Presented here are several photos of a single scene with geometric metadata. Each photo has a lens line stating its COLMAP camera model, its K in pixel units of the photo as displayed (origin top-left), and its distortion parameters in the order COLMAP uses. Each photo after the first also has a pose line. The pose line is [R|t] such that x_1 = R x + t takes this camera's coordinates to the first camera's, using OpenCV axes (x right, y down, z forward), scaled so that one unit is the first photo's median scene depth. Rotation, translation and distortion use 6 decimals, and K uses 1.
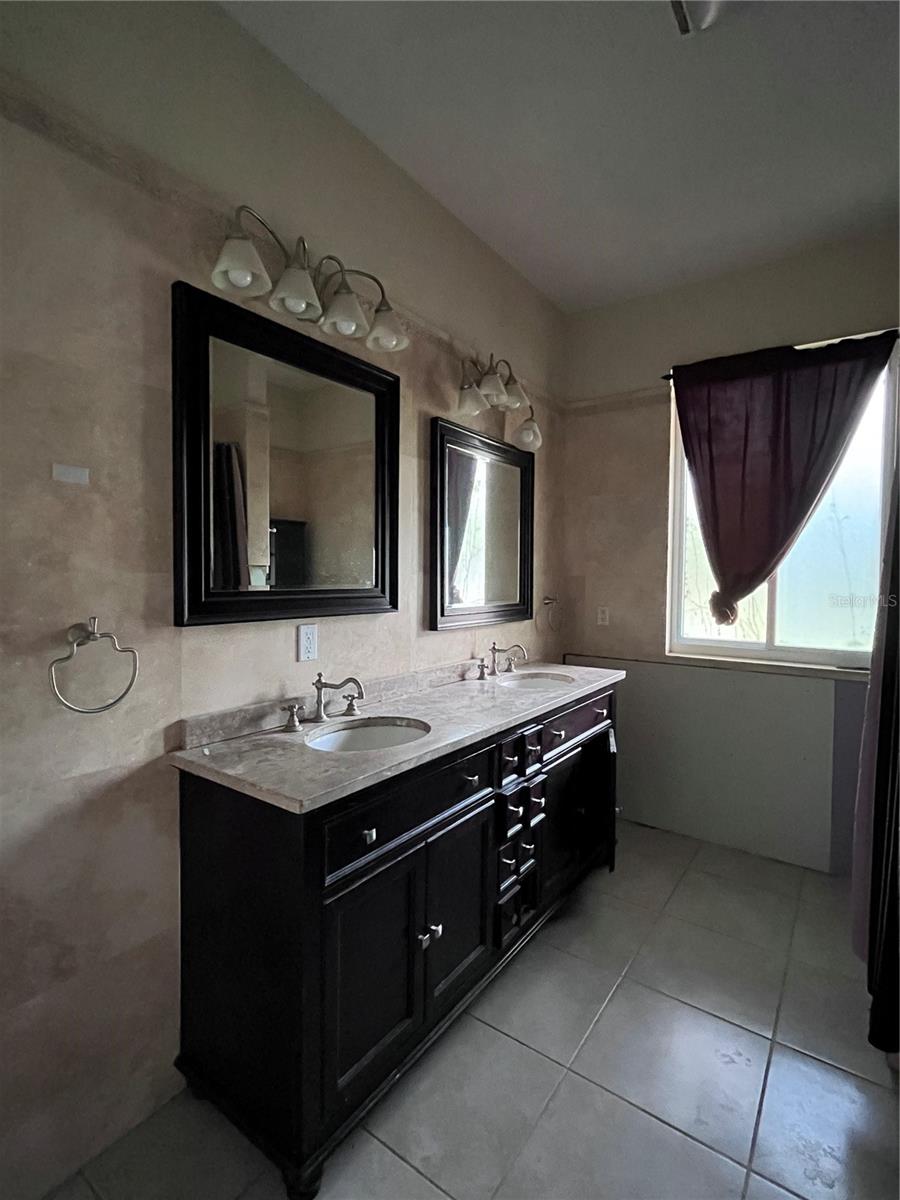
lens RADIAL K [[562.3, 0, 456.7], [0, 562.3, 600.7], [0, 0, 1]] dist [-0.000211, -0.003494]
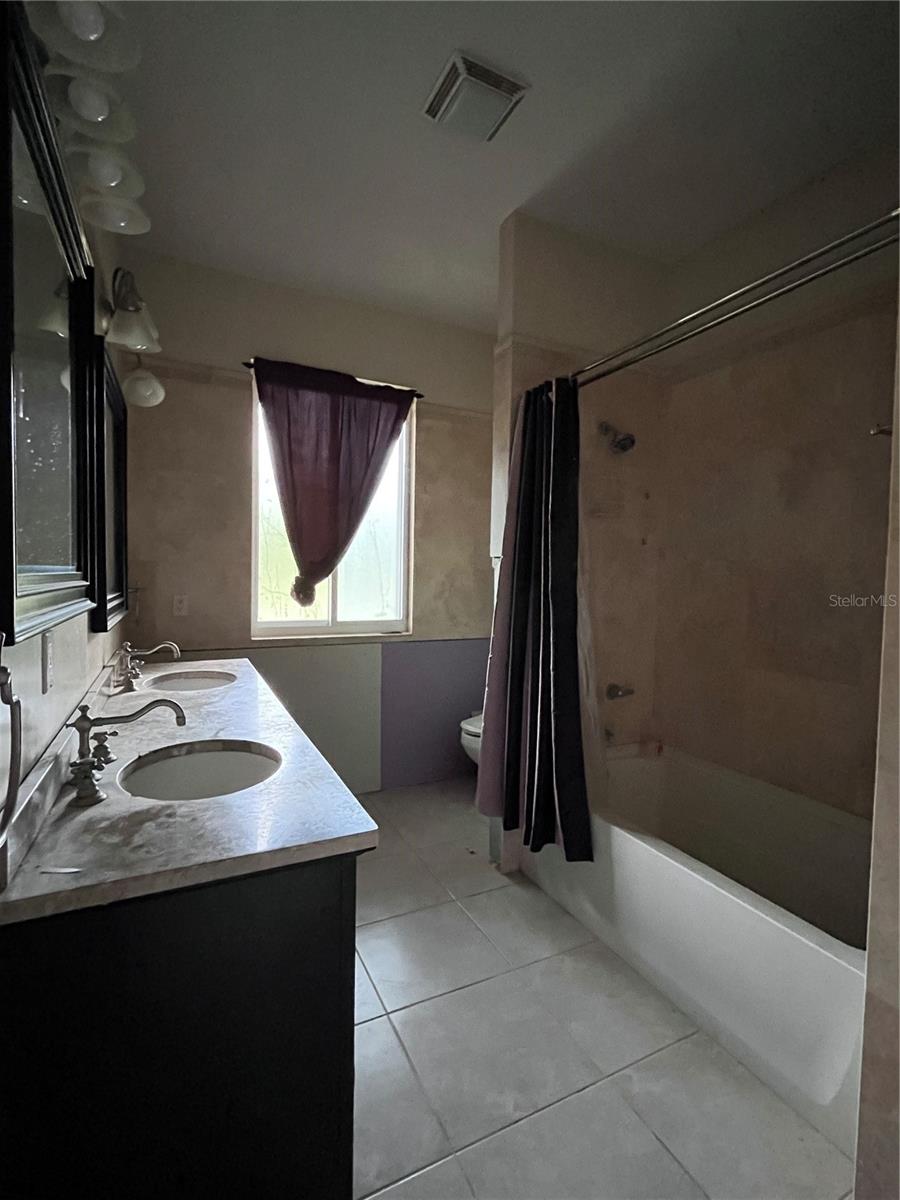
lens RADIAL K [[562.3, 0, 457.4], [0, 562.3, 601.0], [0, 0, 1]] dist [-0.000211, -0.003494]
pose [[0.467813, -0.045635, 0.882649, -0.377625], [0.029486, 0.998916, 0.036018, 0.000570], [-0.883336, 0.009176, 0.468651, 0.209345]]
